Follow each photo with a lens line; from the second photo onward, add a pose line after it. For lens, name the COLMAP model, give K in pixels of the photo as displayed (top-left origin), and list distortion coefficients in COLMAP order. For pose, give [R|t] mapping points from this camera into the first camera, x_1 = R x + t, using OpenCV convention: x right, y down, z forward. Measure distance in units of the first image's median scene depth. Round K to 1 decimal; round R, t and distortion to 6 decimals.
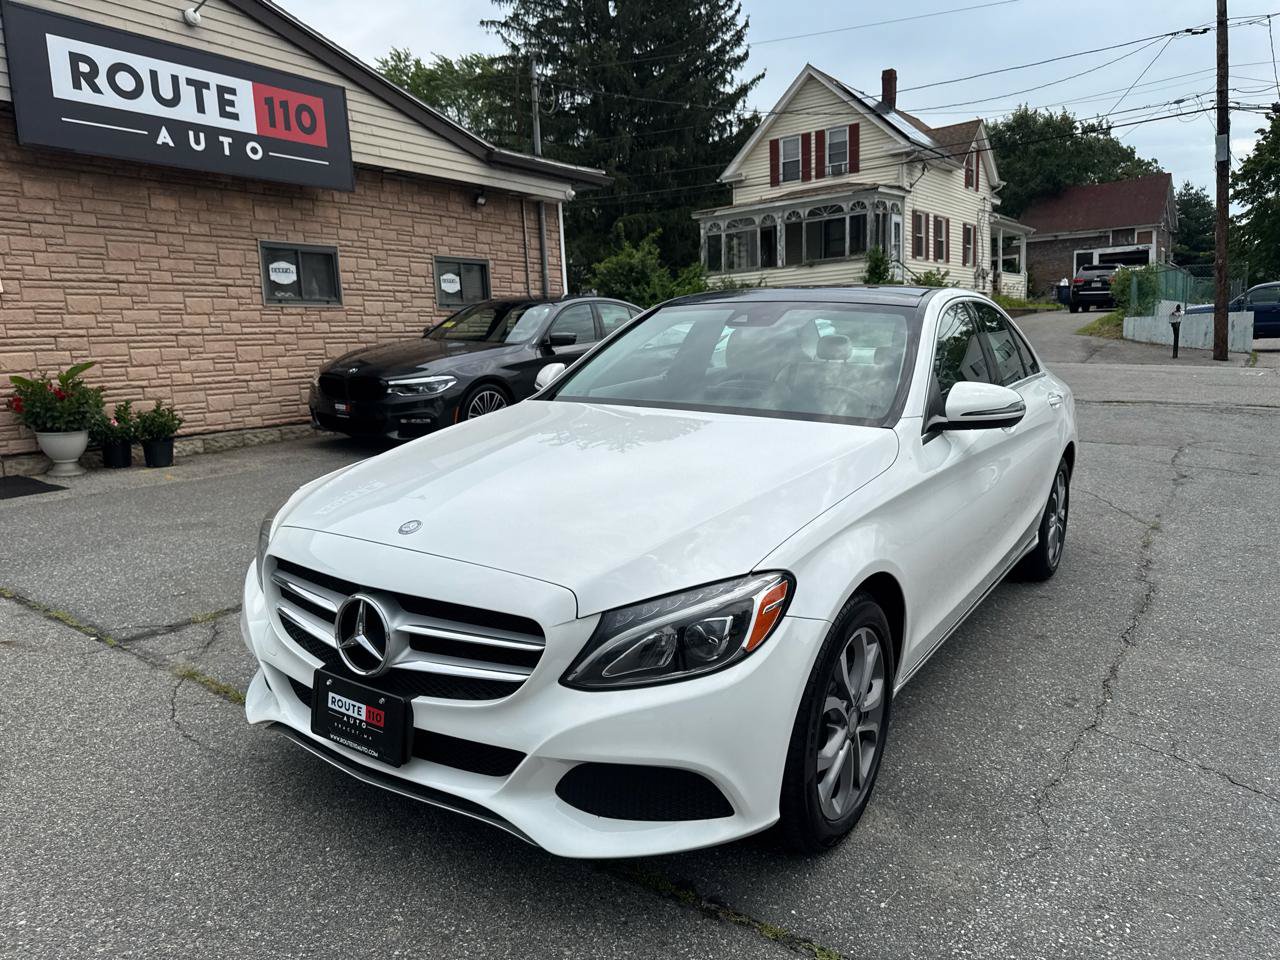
lens RADIAL K [[909.5, 0, 645.9], [0, 909.5, 466.9], [0, 0, 1]] dist [0.028982, -0.038666]
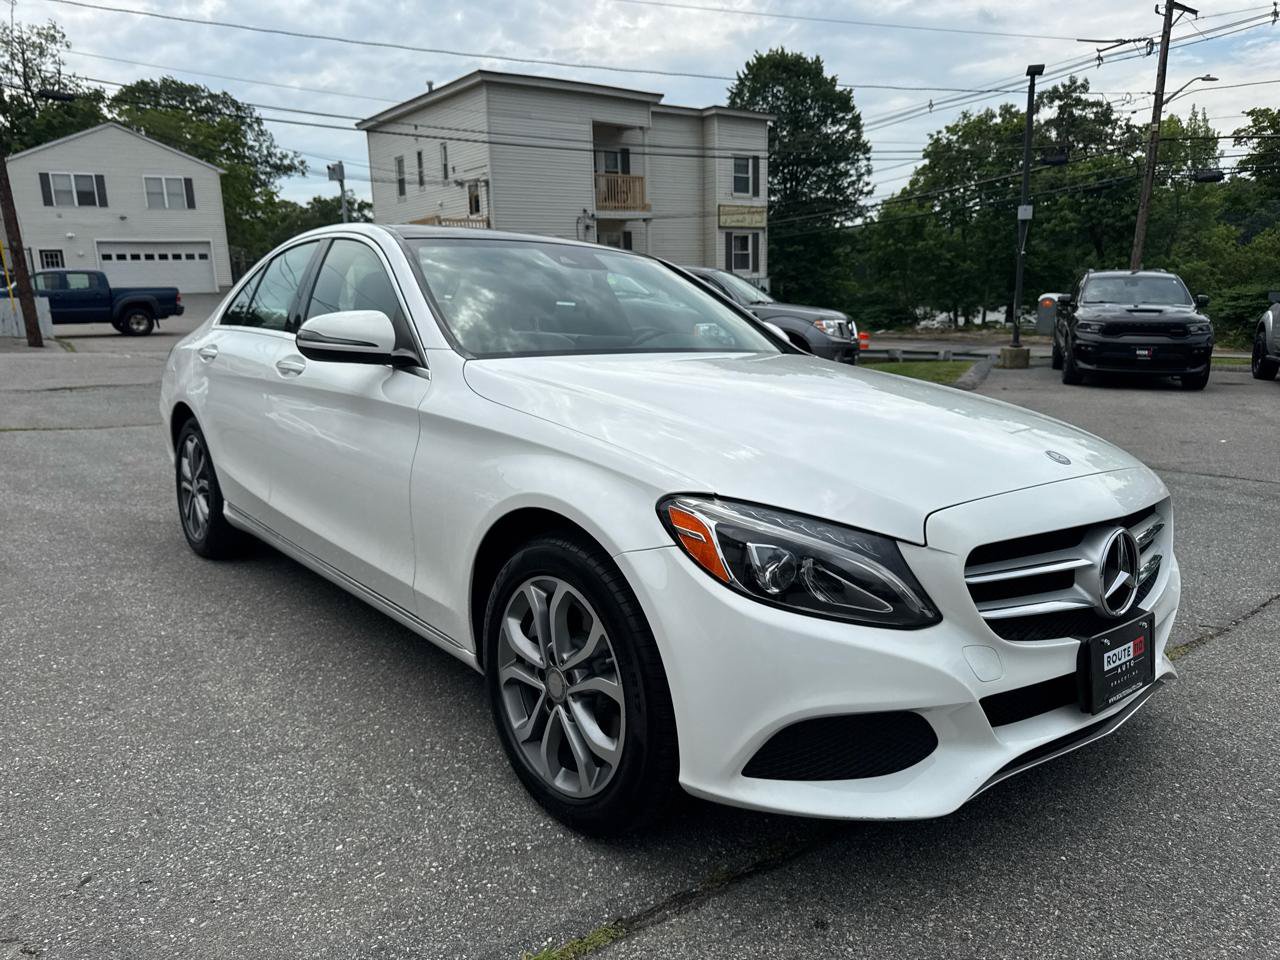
lens RADIAL K [[909.5, 0, 642.4], [0, 909.5, 469.6], [0, 0, 1]] dist [0.028982, -0.038666]
pose [[0.274884, -0.154488, 0.948985, -0.133660], [0.146058, 0.982262, 0.117598, -0.009755], [-0.950319, 0.106281, 0.292572, 0.120981]]
